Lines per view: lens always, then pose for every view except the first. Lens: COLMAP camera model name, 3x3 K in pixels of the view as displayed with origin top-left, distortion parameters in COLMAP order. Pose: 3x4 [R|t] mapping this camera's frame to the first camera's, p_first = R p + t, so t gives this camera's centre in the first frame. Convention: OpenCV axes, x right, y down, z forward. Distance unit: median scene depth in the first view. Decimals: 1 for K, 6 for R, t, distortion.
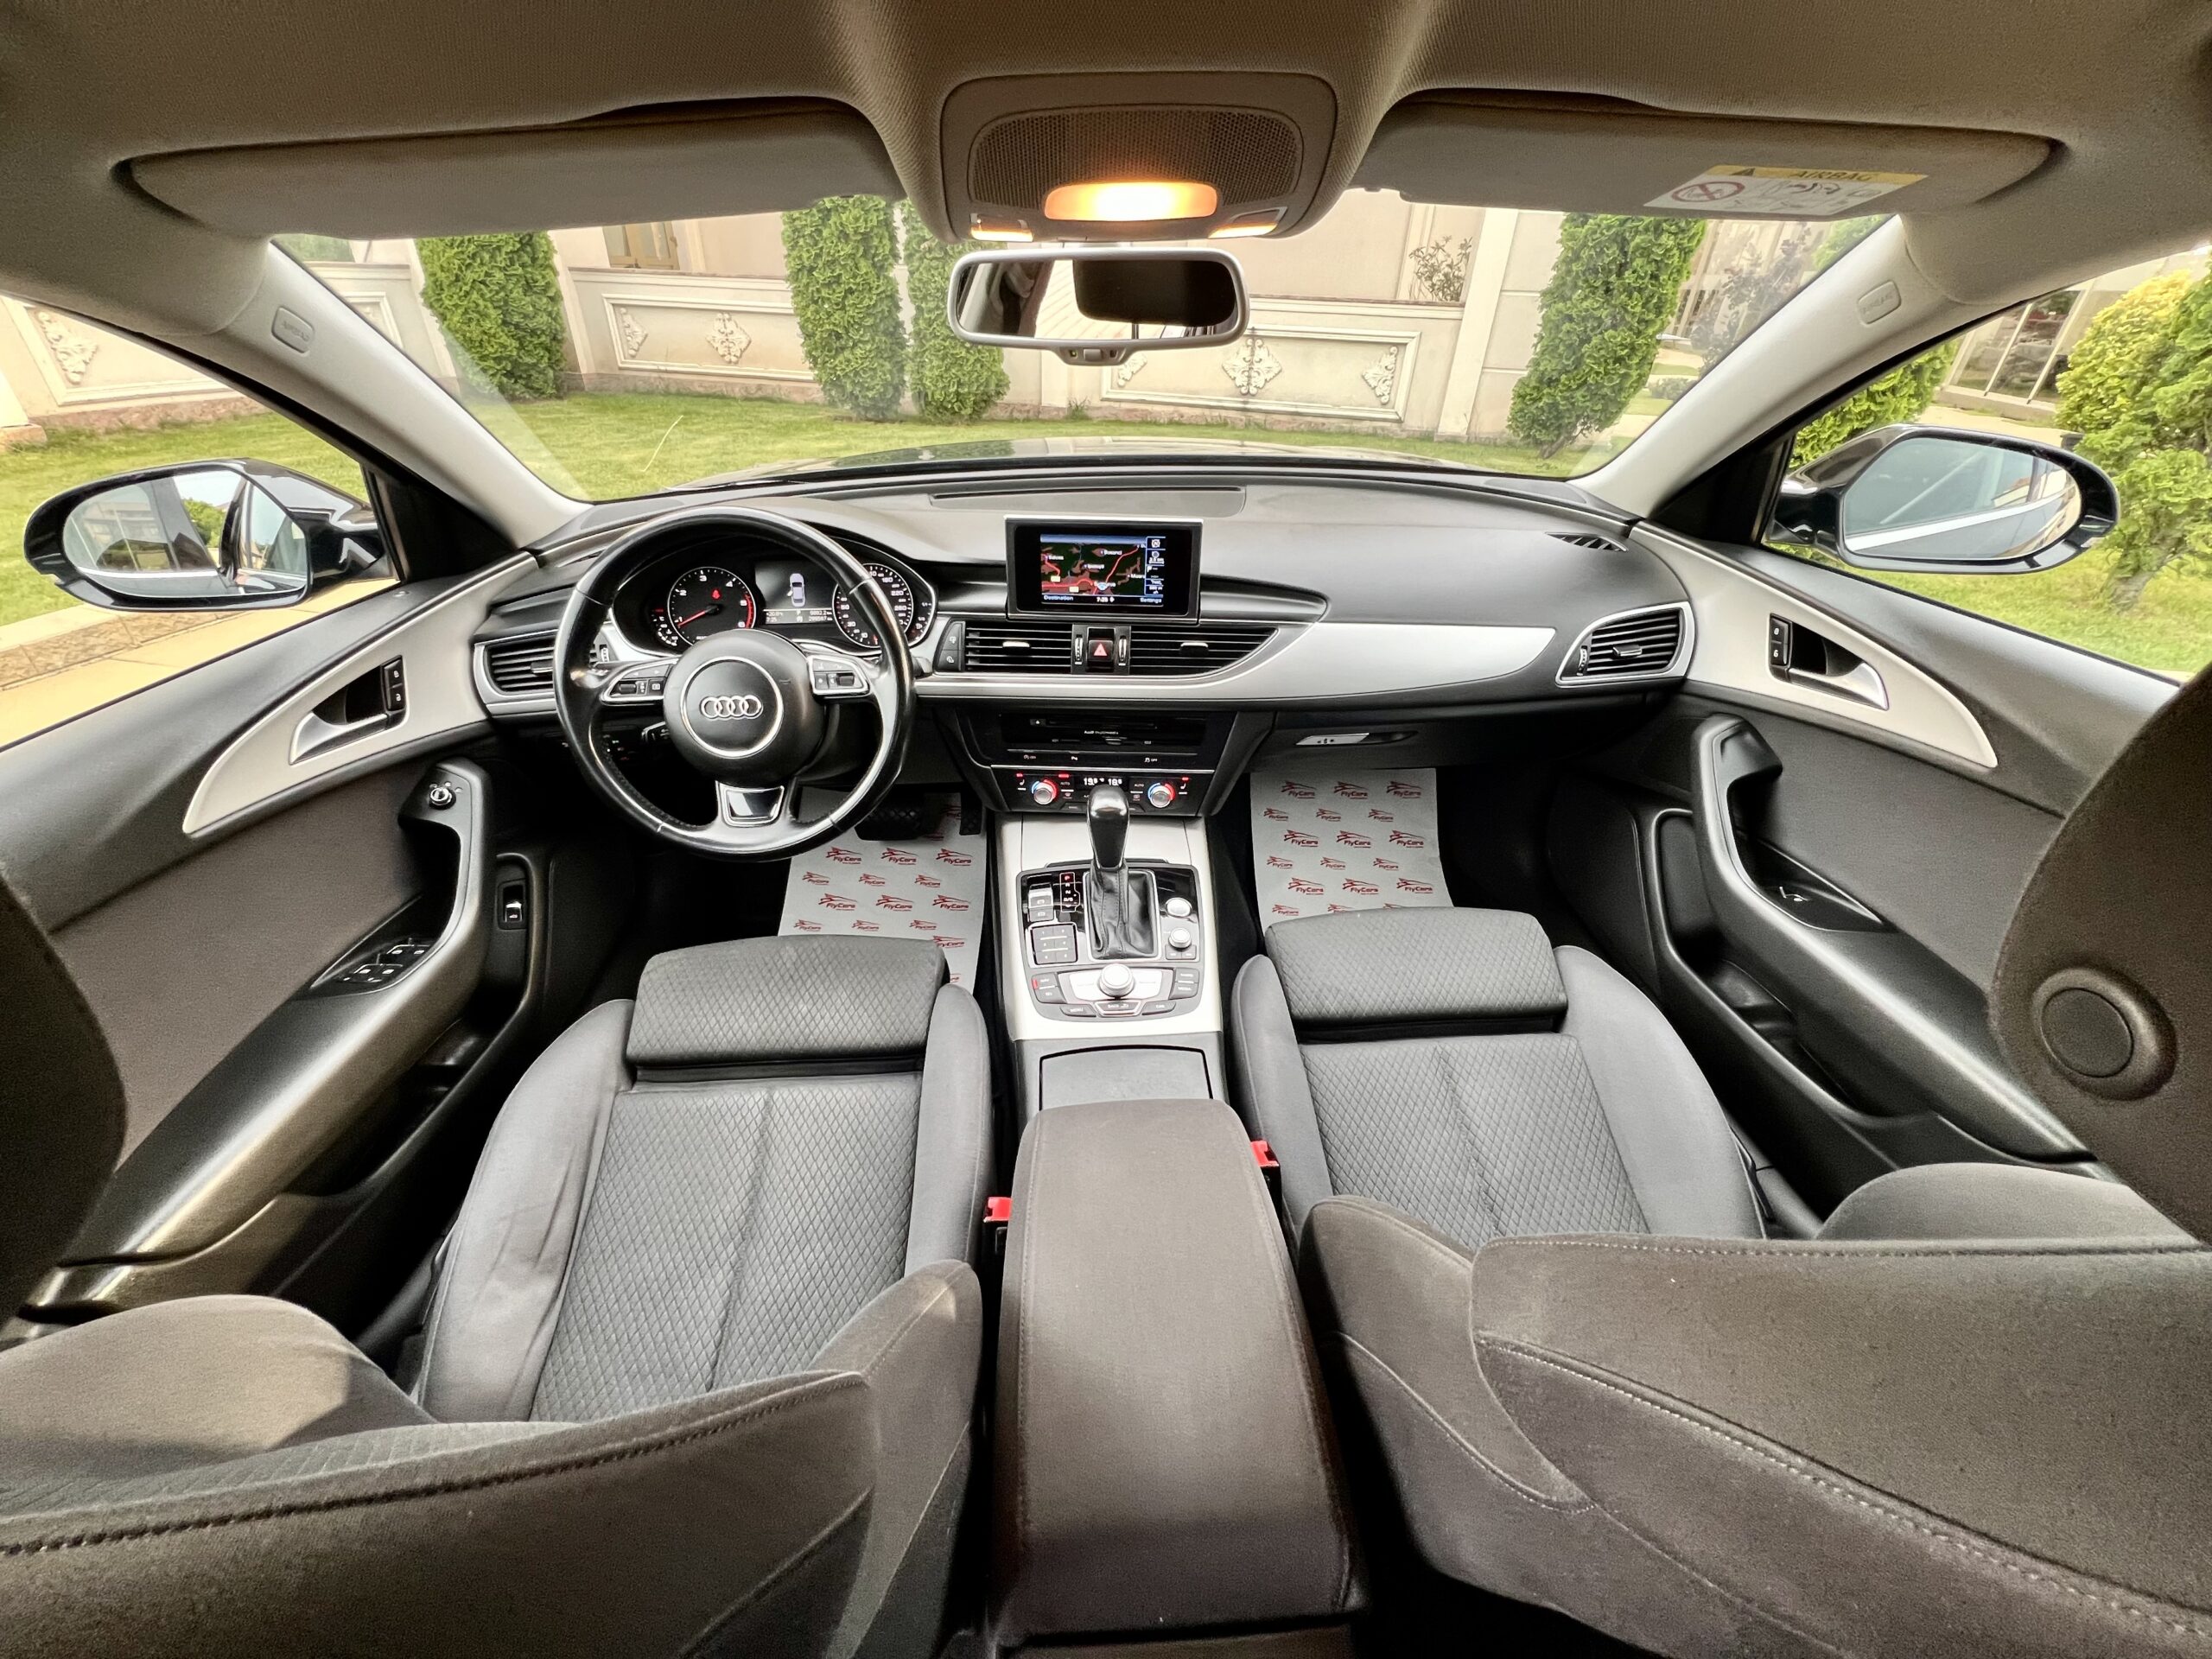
lens RADIAL K [[907.9, 0, 1109.3], [0, 907.9, 828.6], [0, 0, 1]] dist [-0.007286, 0.000499]
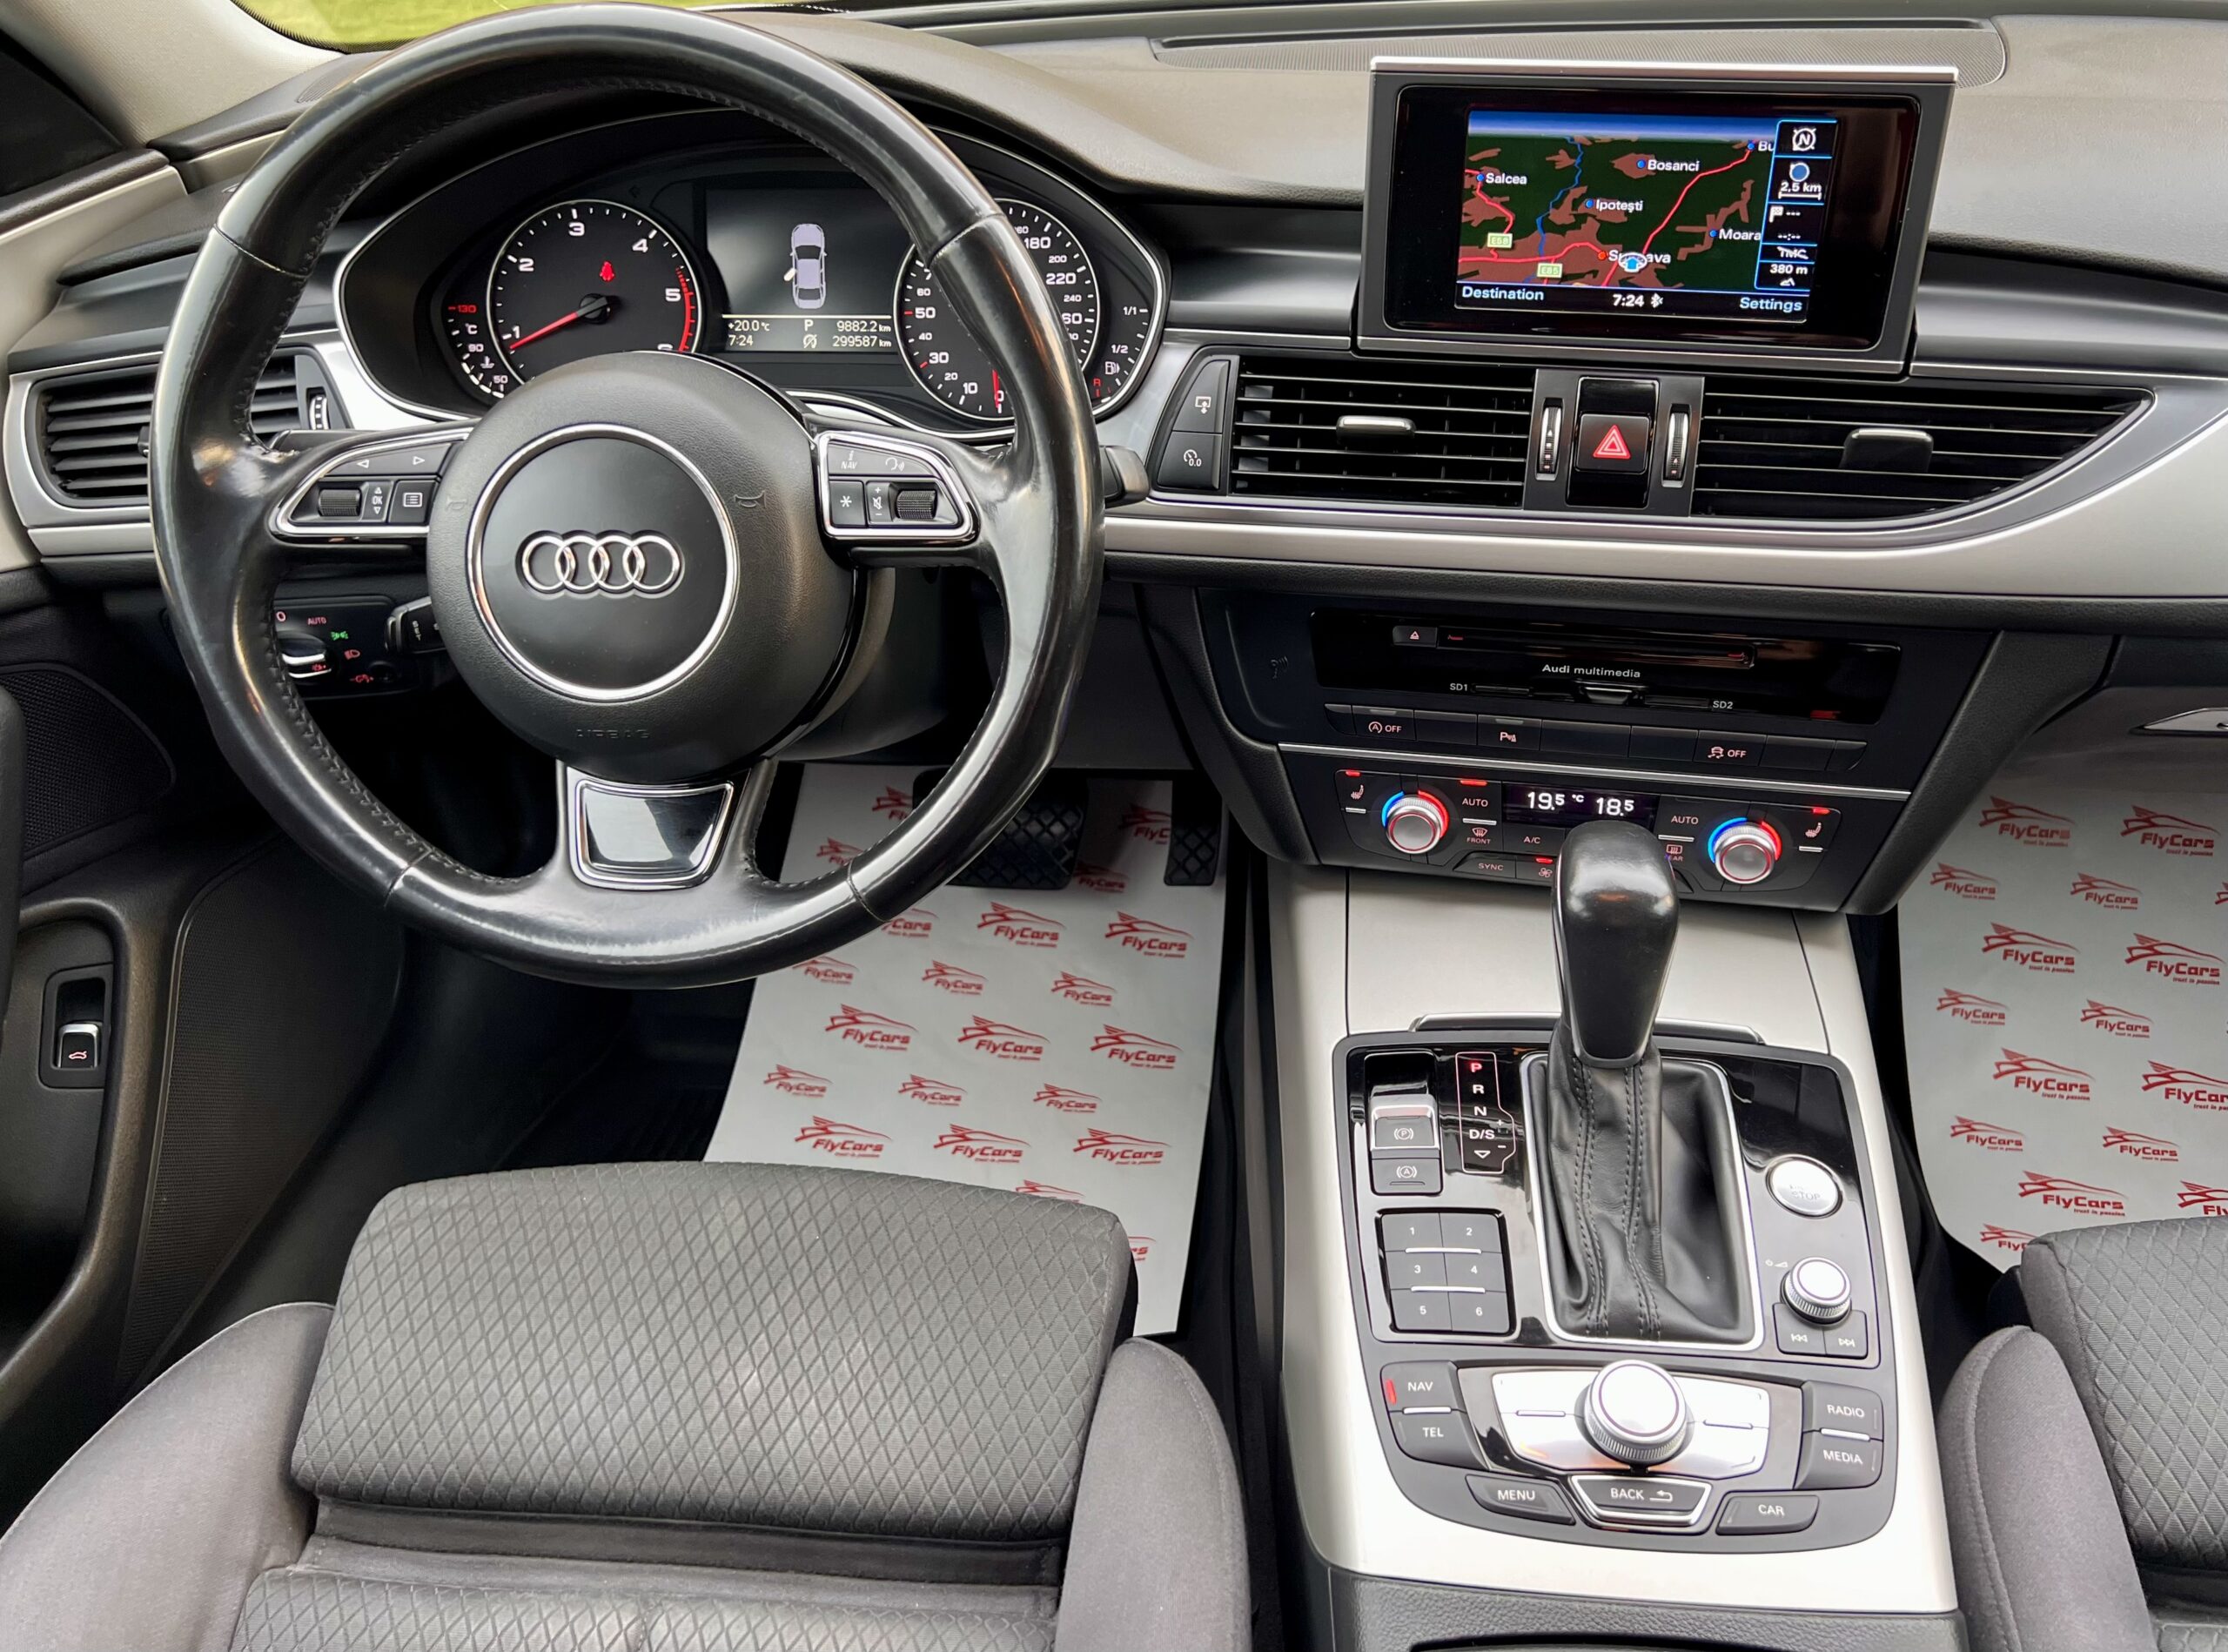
lens RADIAL K [[1779.2, 0, 1183.7], [0, 1779.2, 785.4], [0, 0, 1]] dist [0.037485, -0.026748]
pose [[0.989927, 0.055493, -0.130249, -0.078343], [-0.057360, 0.998297, -0.010628, -0.045312], [0.129438, 0.017992, 0.991424, 0.285044]]
